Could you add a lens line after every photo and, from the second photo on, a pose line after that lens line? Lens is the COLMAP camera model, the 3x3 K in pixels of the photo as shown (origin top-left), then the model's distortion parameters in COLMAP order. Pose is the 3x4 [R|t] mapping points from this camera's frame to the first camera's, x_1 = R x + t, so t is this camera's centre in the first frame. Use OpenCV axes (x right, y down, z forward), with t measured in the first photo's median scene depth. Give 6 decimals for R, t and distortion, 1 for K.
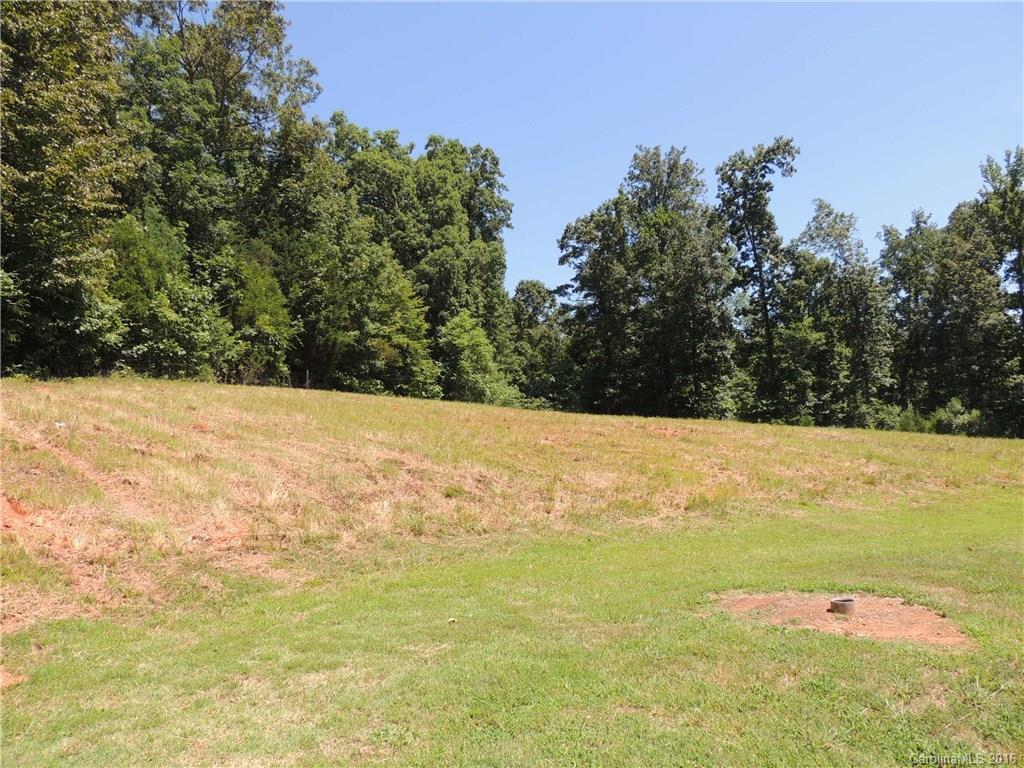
lens RADIAL K [[709.9, 0, 511.8], [0, 709.9, 384.1], [0, 0, 1]] dist [-0.018829, -0.001478]
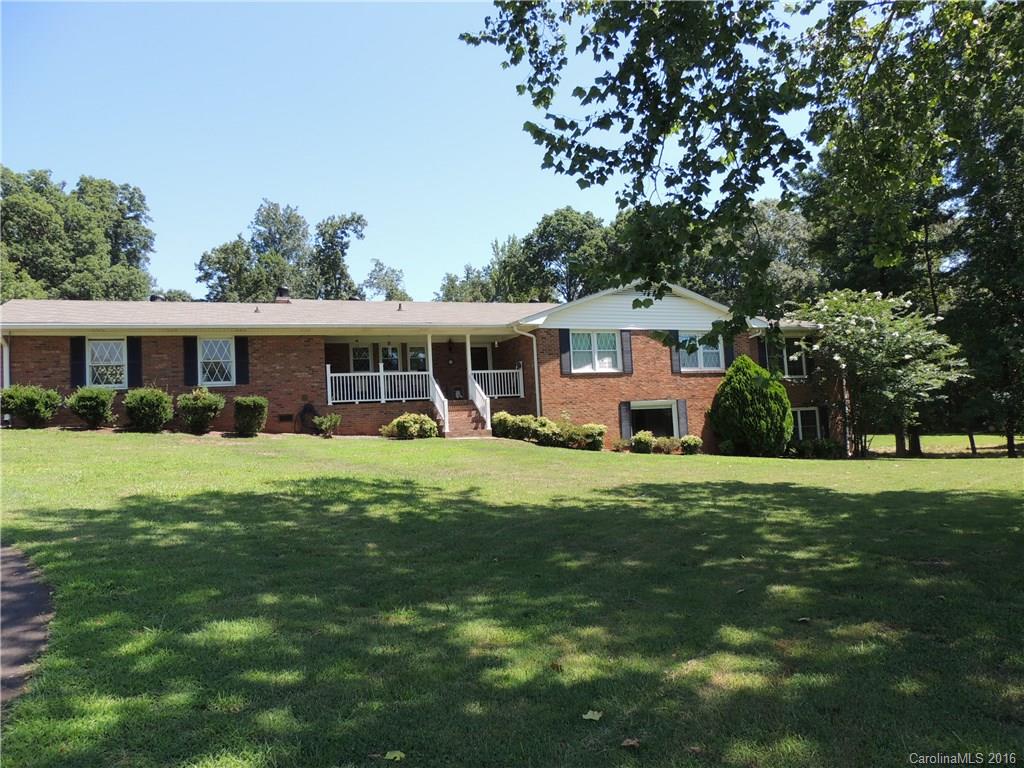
lens RADIAL K [[709.9, 0, 512.5], [0, 709.9, 383.9], [0, 0, 1]] dist [-0.018829, -0.001478]
pose [[0.921111, 0.028459, 0.388258, 0.123093], [-0.033796, 0.999405, 0.006921, -0.016907], [-0.387830, -0.019497, 0.921525, -0.485364]]
